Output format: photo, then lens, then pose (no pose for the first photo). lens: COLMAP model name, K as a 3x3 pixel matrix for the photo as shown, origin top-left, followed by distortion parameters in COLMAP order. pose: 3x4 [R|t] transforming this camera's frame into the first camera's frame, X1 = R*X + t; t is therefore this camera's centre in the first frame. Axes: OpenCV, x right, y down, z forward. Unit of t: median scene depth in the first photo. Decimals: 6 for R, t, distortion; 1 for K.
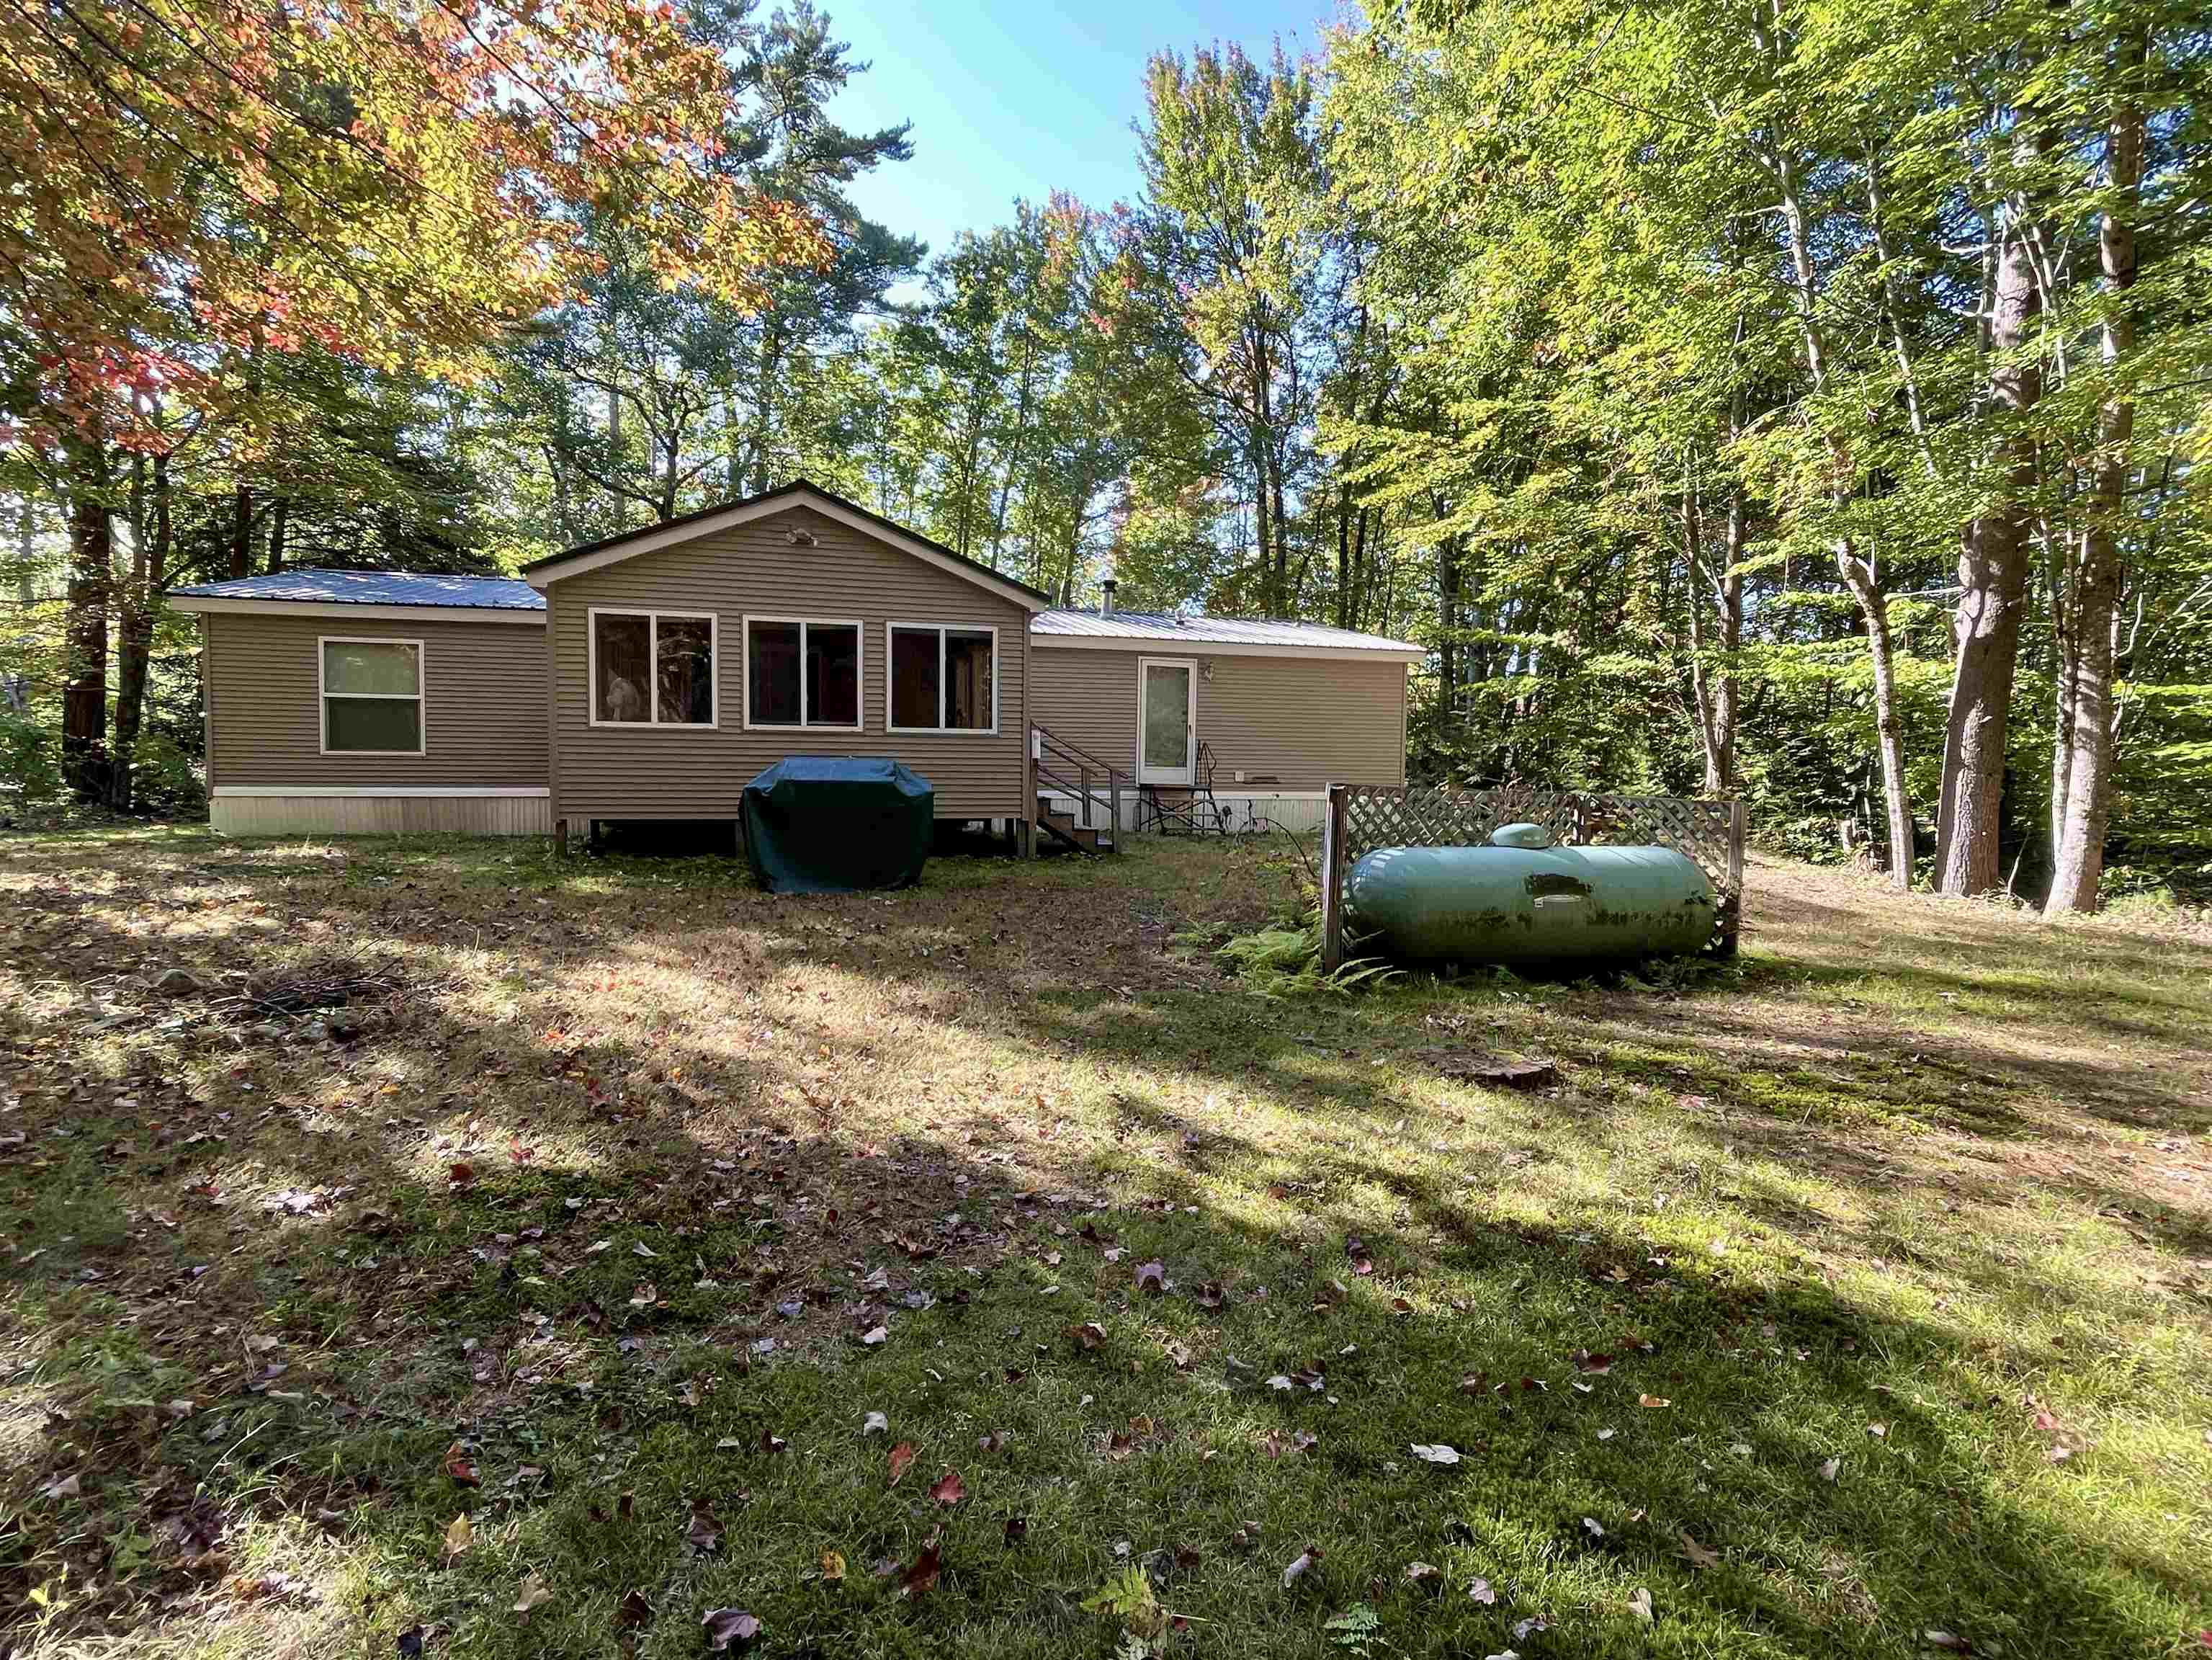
lens RADIAL K [[1066.0, 0, 1110.8], [0, 1066.0, 833.1], [0, 0, 1]] dist [-0.010767, 0.001124]
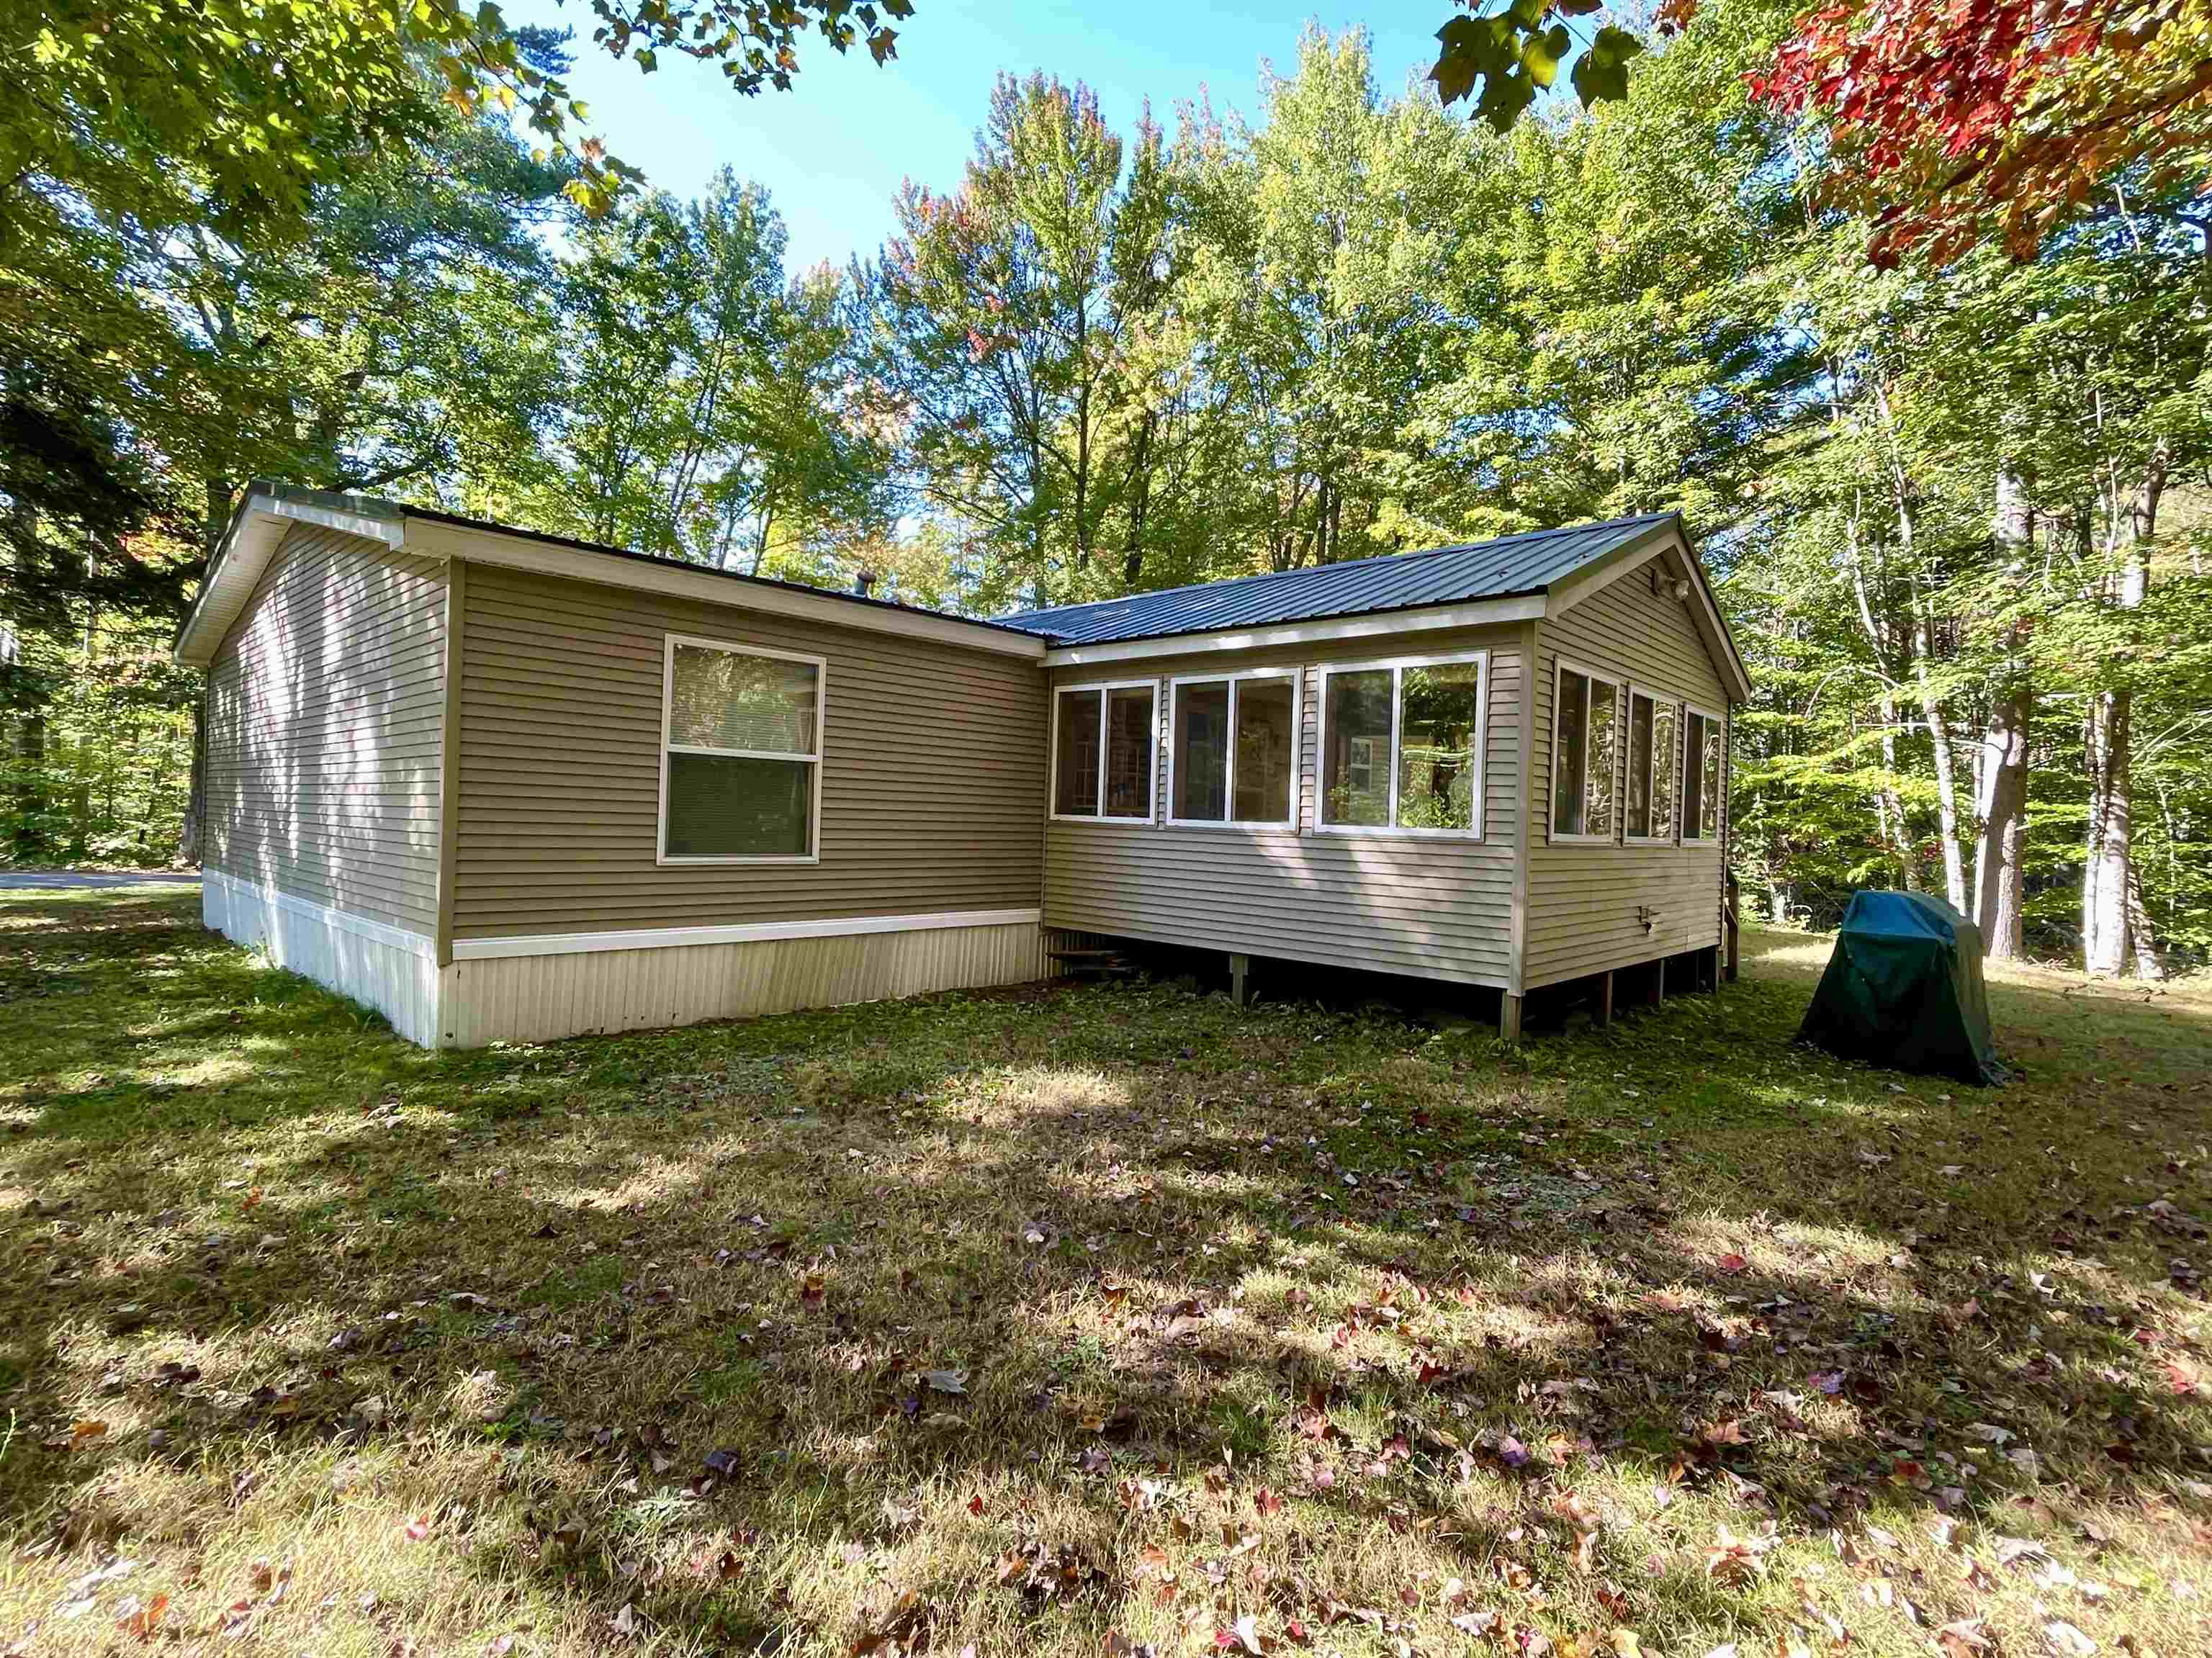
lens RADIAL K [[1065.8, 0, 1094.6], [0, 1065.8, 826.8], [0, 0, 1]] dist [-0.010767, 0.001124]
pose [[0.865985, 0.012167, 0.499922, -0.805912], [0.016347, 0.998481, -0.052618, -0.060847], [-0.499803, 0.053739, 0.864470, 0.446545]]
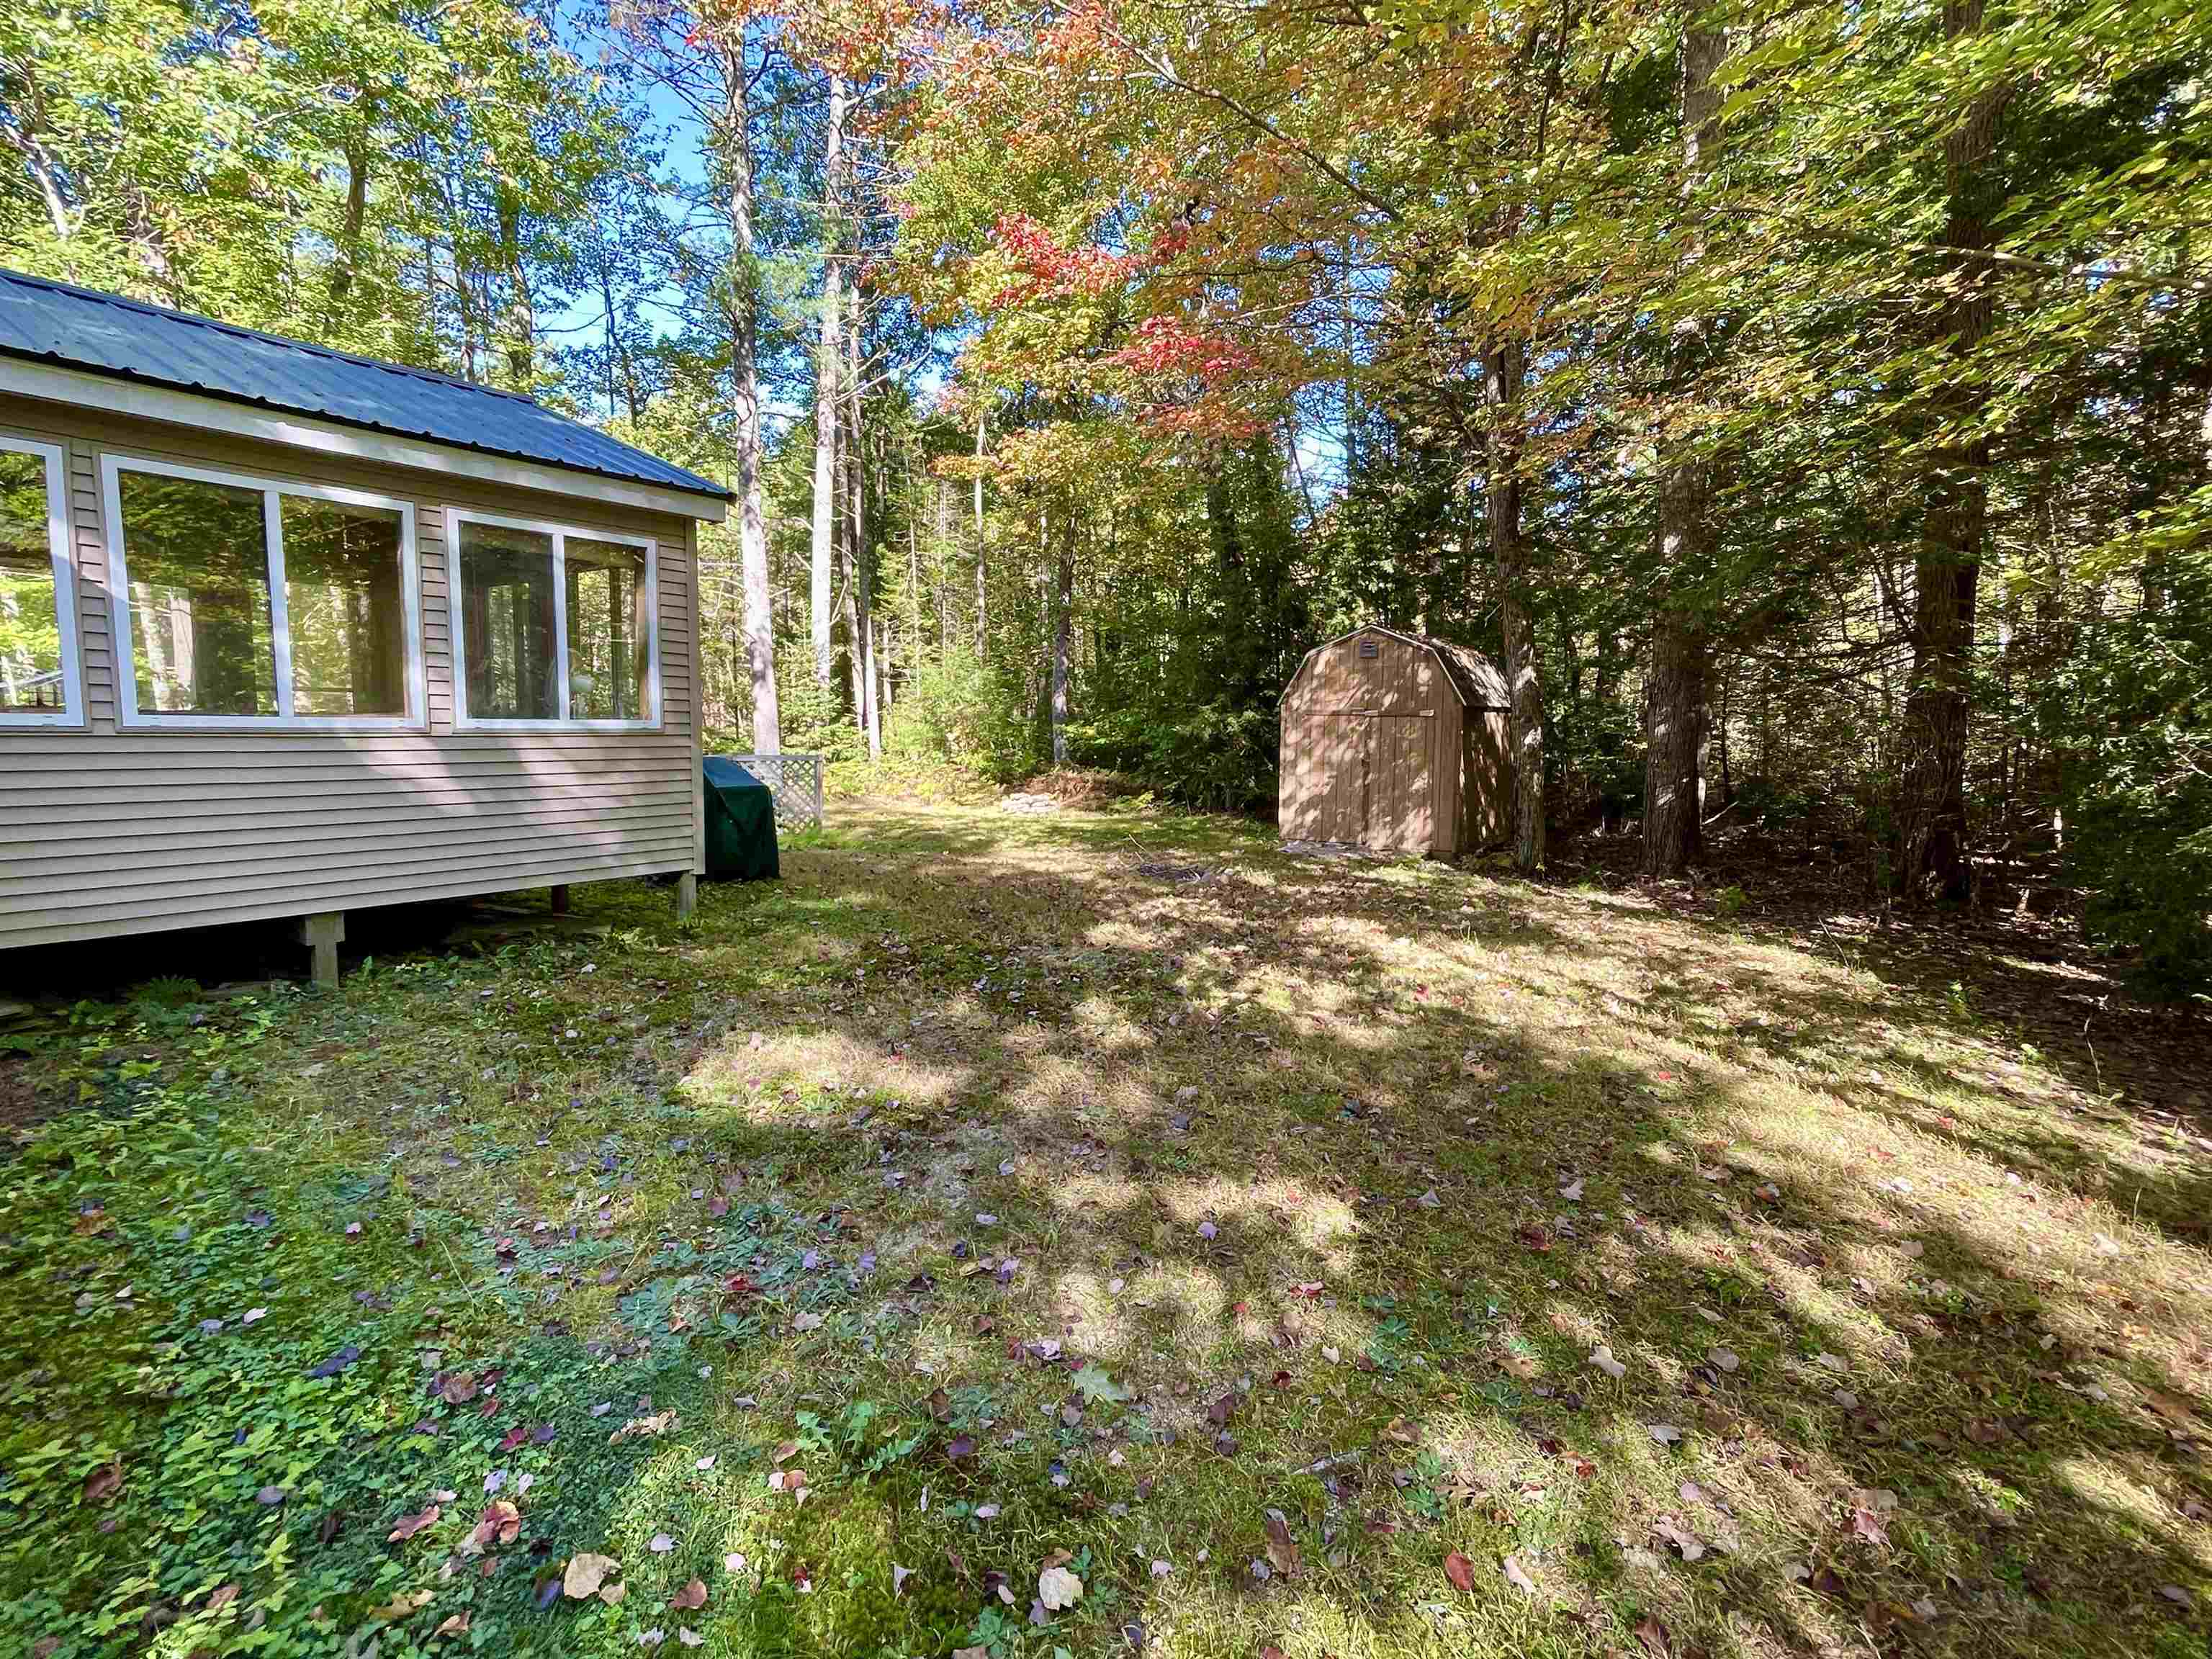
lens RADIAL K [[1065.9, 0, 1097.9], [0, 1065.9, 828.5], [0, 0, 1]] dist [-0.010767, 0.001124]
pose [[-0.589065, -0.096727, 0.802276, -0.924465], [0.047967, 0.986874, 0.154203, -0.098748], [-0.806661, 0.129318, -0.576693, 0.905975]]
